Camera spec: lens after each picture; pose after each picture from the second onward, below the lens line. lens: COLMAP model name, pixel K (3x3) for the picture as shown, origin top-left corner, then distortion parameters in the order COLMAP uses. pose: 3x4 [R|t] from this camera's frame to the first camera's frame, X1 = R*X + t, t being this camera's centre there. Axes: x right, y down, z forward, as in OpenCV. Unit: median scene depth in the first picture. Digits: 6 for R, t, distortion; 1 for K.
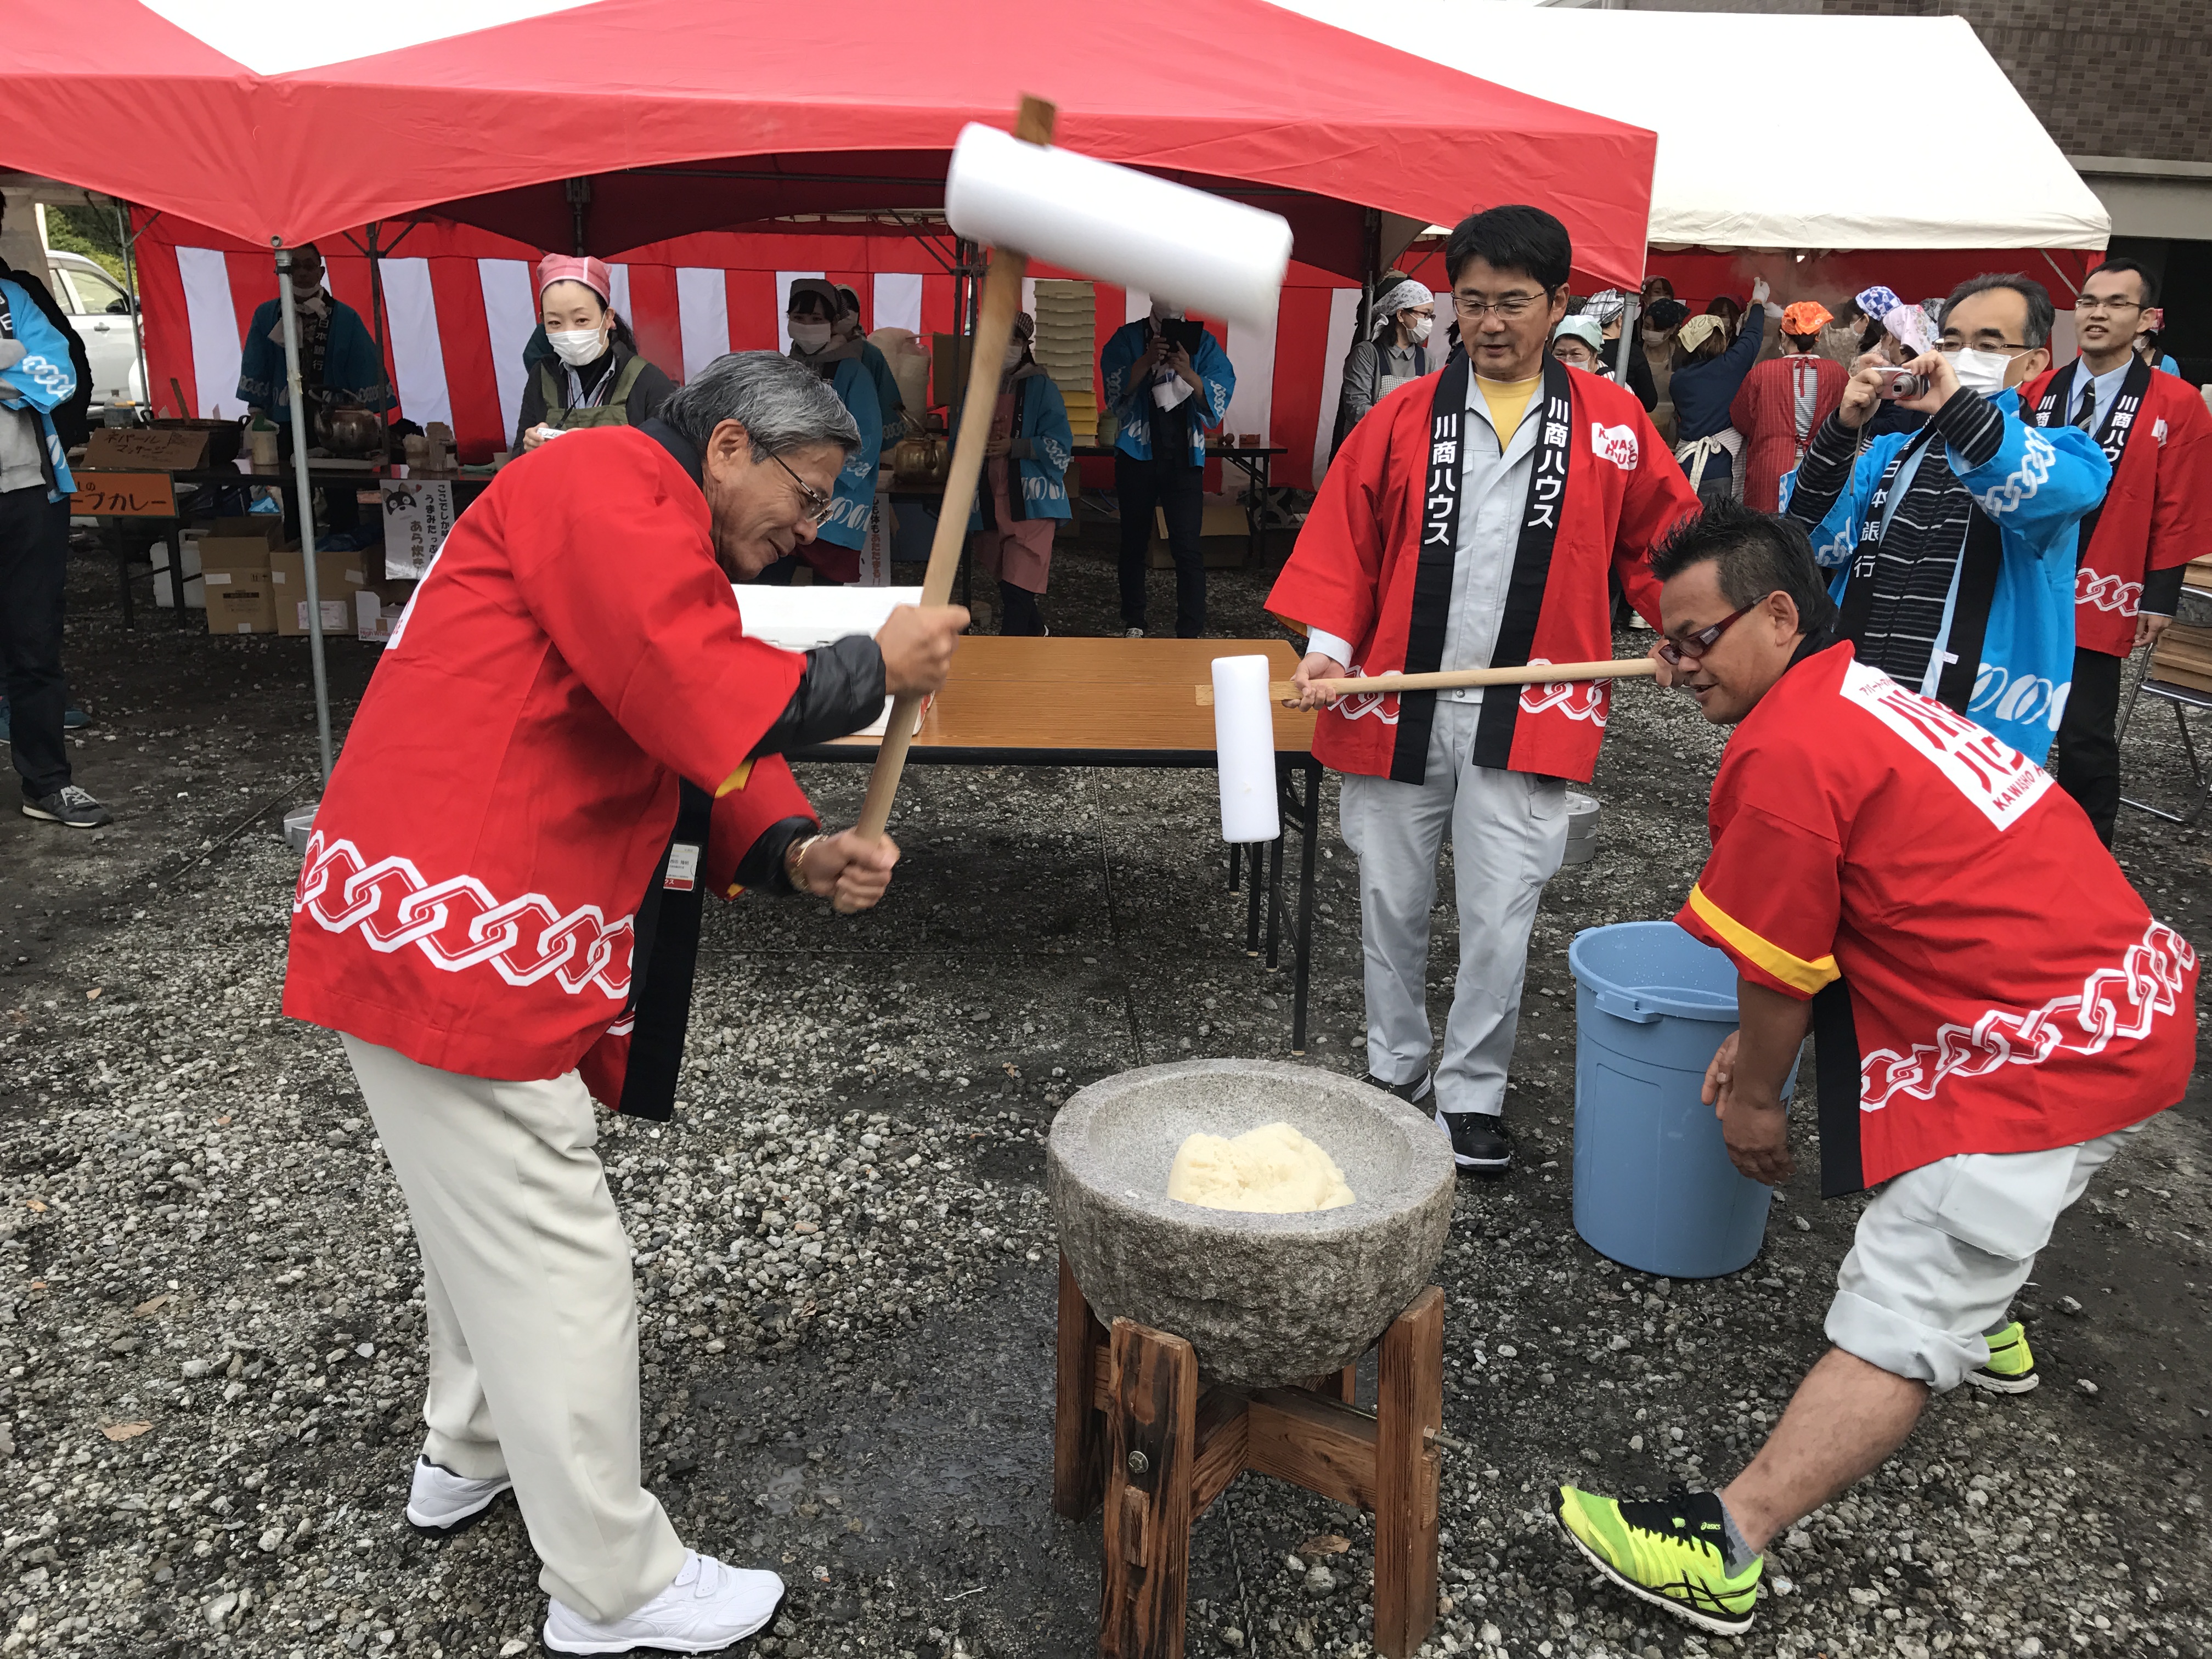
lens RADIAL K [[1823.0, 0, 1153.5], [0, 1823.0, 830.2], [0, 0, 1]] dist [0.086402, -0.056635]
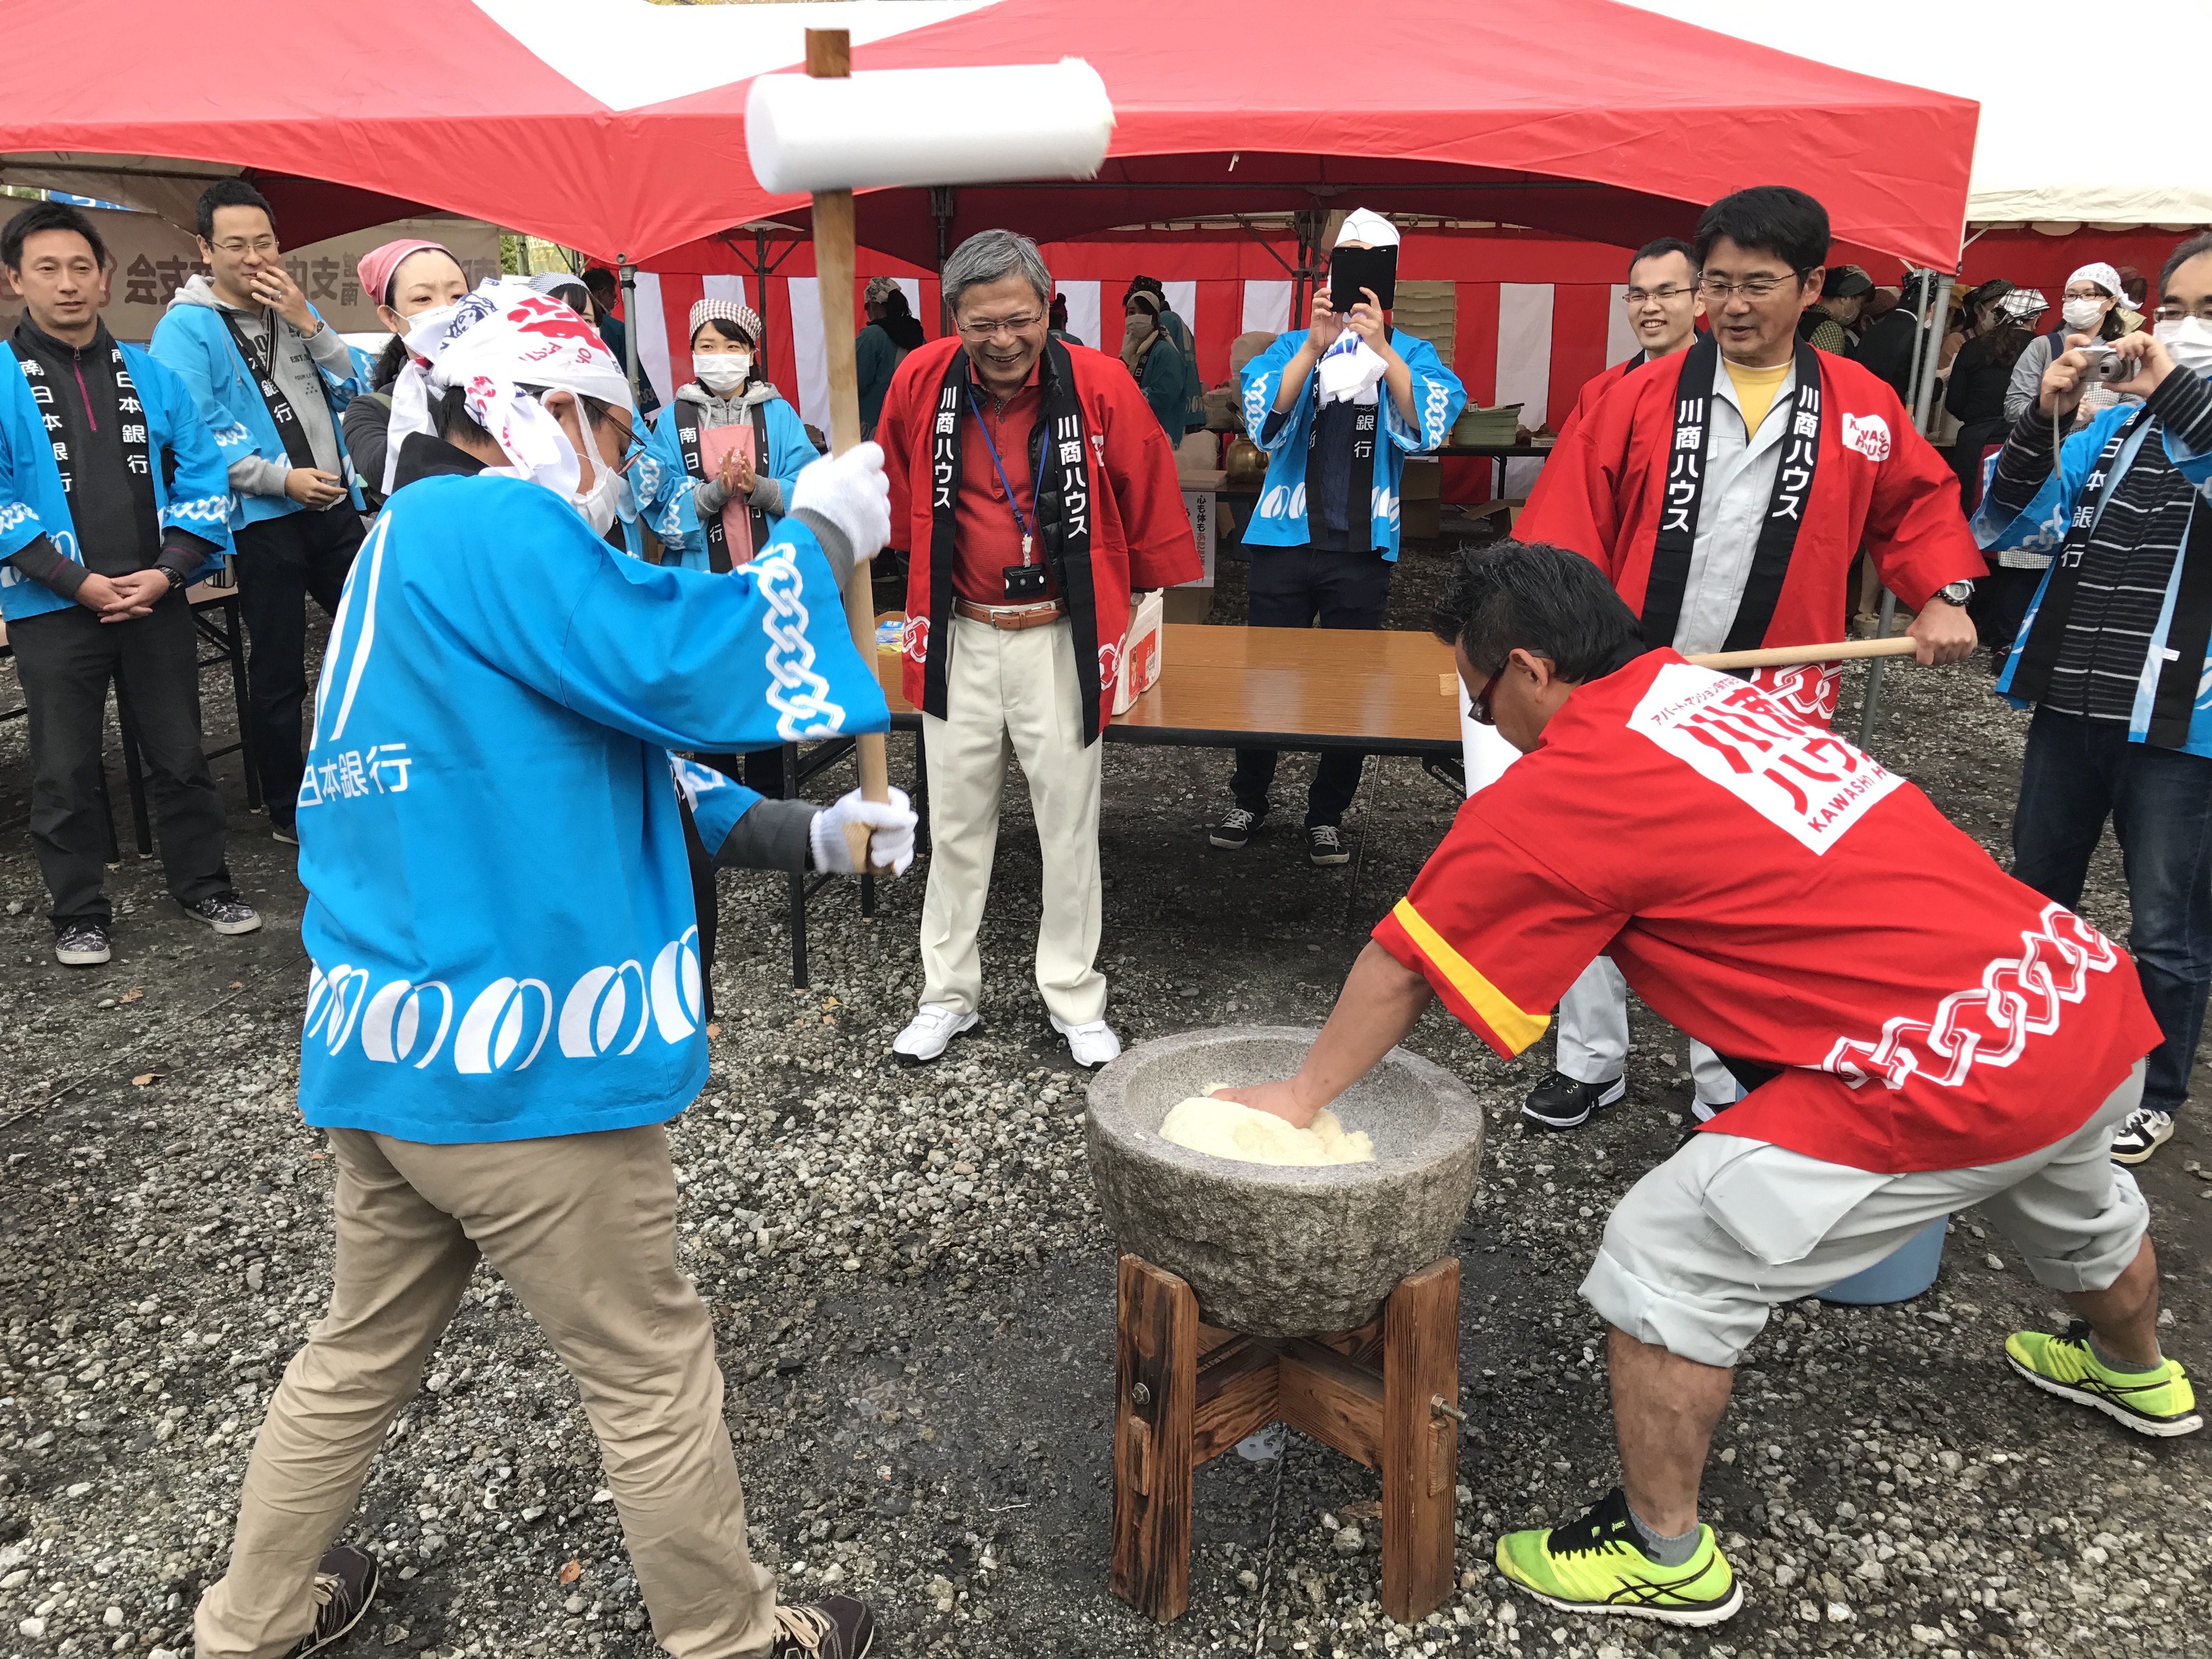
lens RADIAL K [[1823.0, 0, 1153.5], [0, 1823.0, 830.2], [0, 0, 1]] dist [0.086402, -0.056635]
pose [[0.974973, 0.045435, -0.217633, 0.158839], [-0.046525, 0.998917, 0.000115, 0.017759], [0.217402, 0.010014, 0.976031, -0.014513]]
